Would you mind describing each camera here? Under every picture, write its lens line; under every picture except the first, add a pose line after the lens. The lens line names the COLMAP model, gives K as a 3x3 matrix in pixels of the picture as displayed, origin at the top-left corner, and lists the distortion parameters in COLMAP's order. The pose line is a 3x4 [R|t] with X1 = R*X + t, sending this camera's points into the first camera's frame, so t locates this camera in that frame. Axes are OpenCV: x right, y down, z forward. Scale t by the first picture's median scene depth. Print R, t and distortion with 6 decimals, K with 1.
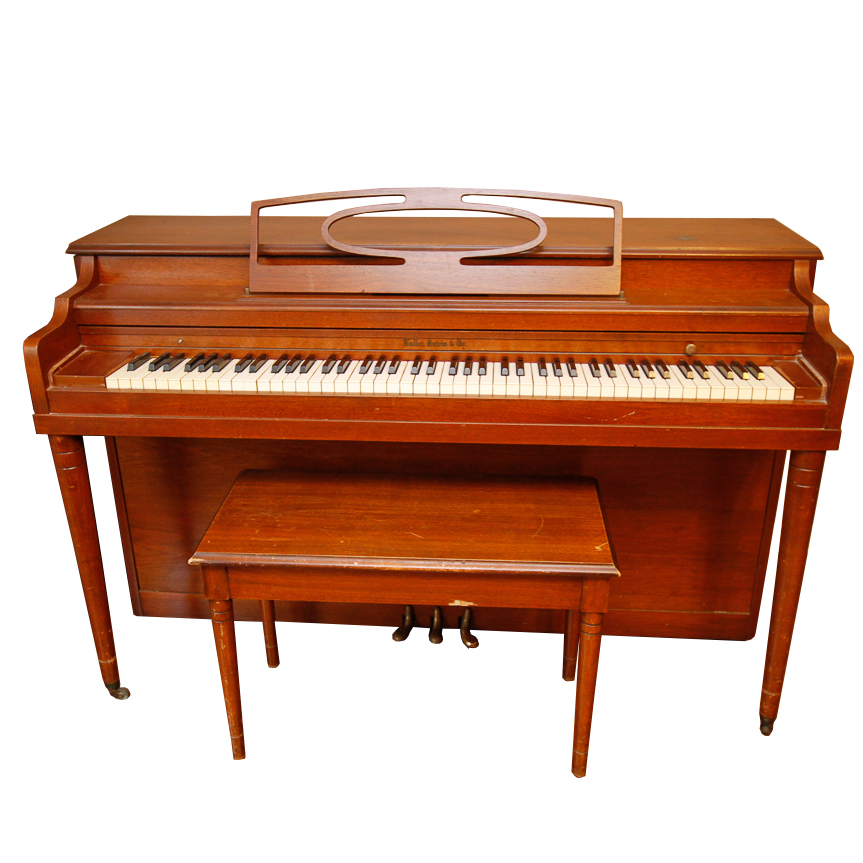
lens RADIAL K [[924.2, 0, 429.9], [0, 924.2, 426.1], [0, 0, 1]] dist [0.003684, 0.000000]
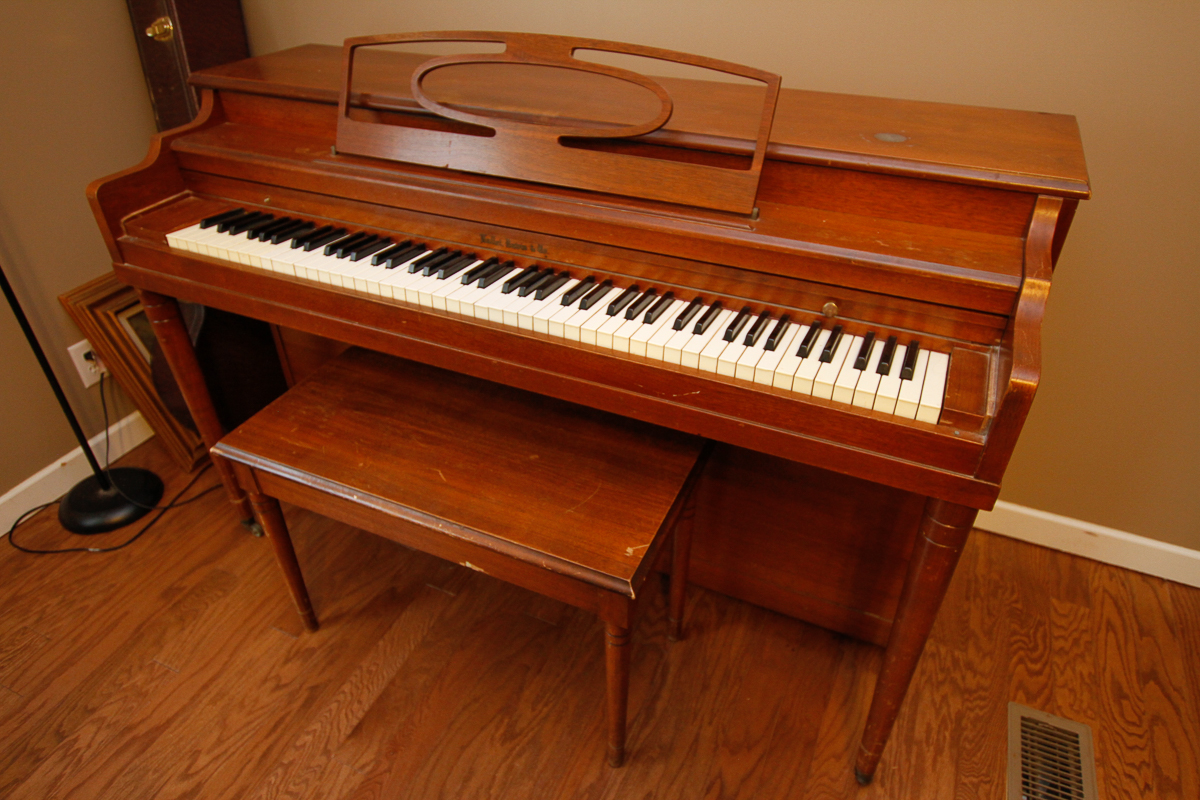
lens RADIAL K [[770.1, 0, 602.3], [0, 770.1, 412.3], [0, 0, 1]] dist [-0.009189, 0.002906]
pose [[0.935085, 0.207734, -0.287163, 0.303560], [-0.140436, 0.961073, 0.237942, -0.121970], [0.325414, -0.182168, 0.927858, 0.392392]]
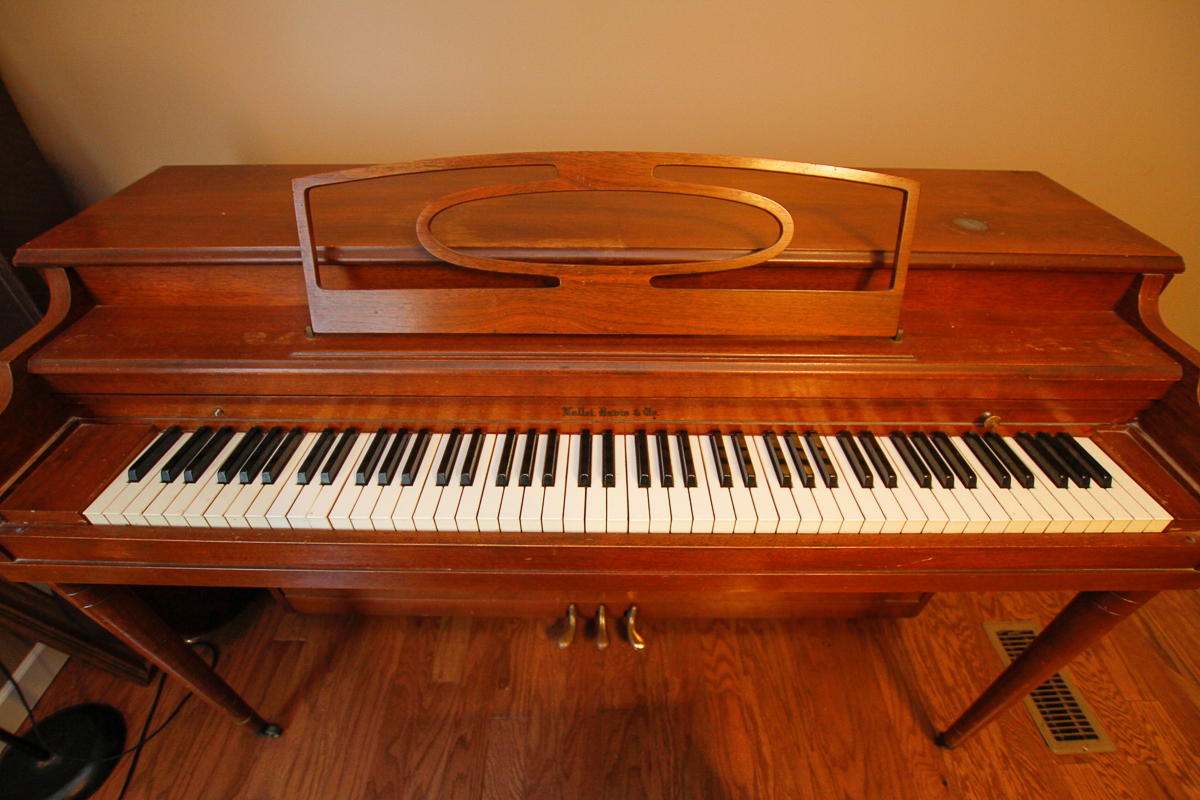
lens RADIAL K [[563.9, 0, 603.1], [0, 563.9, 411.1], [0, 0, 1]] dist [-0.033685, 0.005769]
pose [[0.997364, -0.035104, 0.063499, -0.025961], [0.013338, 0.948961, 0.315110, -0.221014], [-0.071320, -0.313432, 0.946929, 0.636741]]
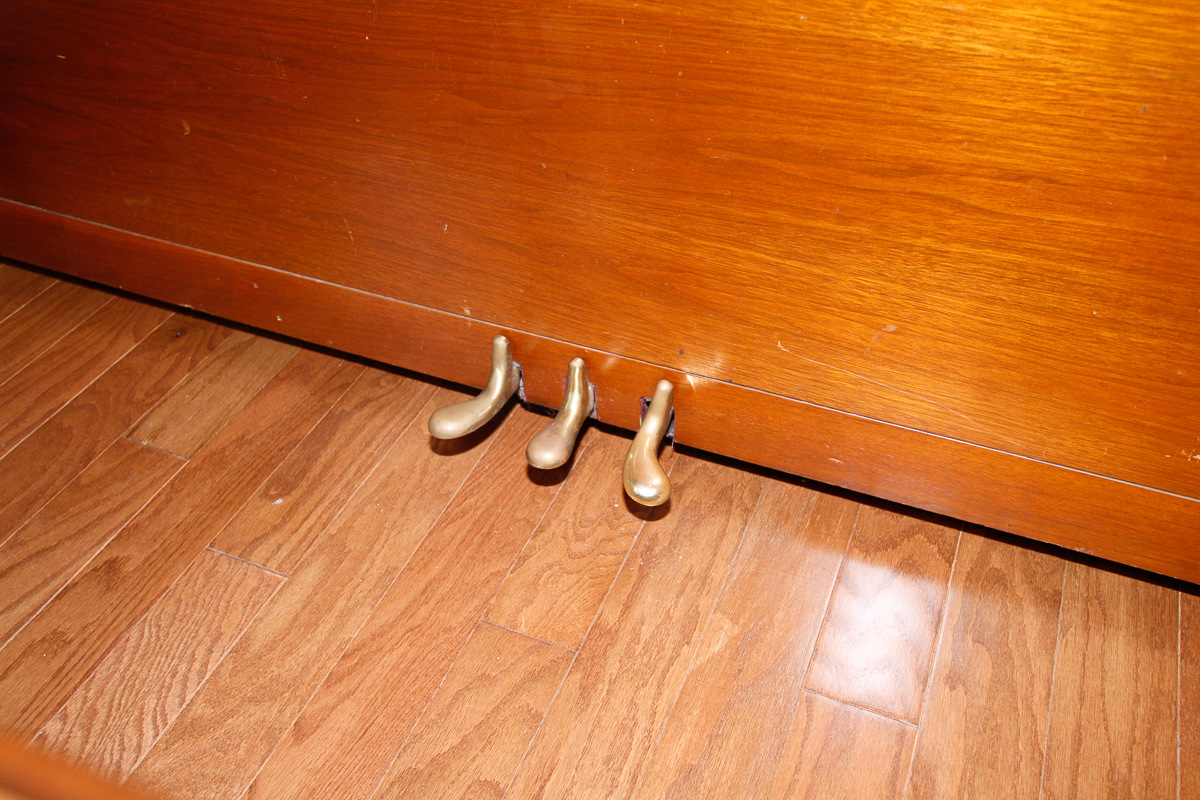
lens RADIAL K [[1037.9, 0, 601.4], [0, 1037.9, 401.1], [0, 0, 1]] dist [0.005406, 0.008537]
pose [[0.944875, 0.204602, -0.255633, 0.140351], [-0.116421, 0.939641, 0.321748, 0.110388], [0.306034, -0.274251, 0.911663, 0.817754]]
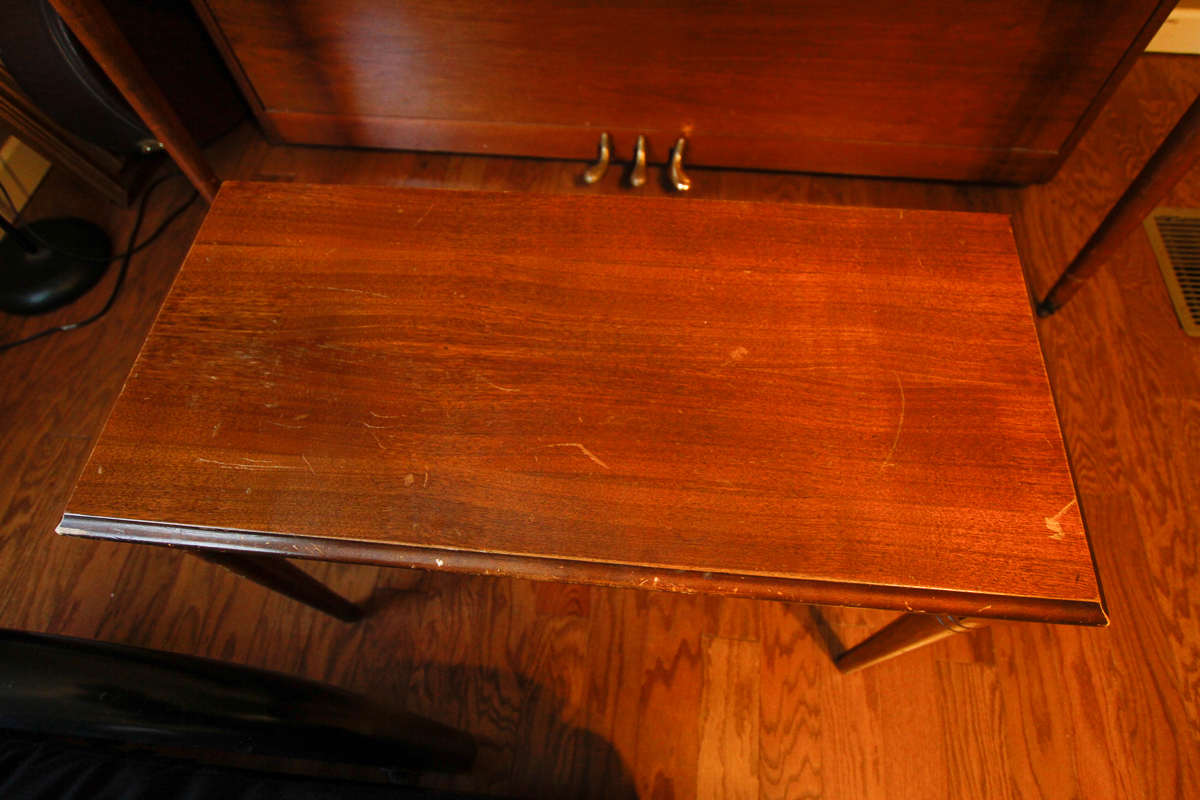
lens RADIAL K [[688.9, 0, 602.6], [0, 688.9, 421.9], [0, 0, 1]] dist [-0.013187, 0.000211]
pose [[0.998674, 0.025099, -0.044951, 0.008381], [0.008687, 0.778443, 0.627656, 0.026065], [0.050746, -0.627214, 0.777192, 0.500801]]
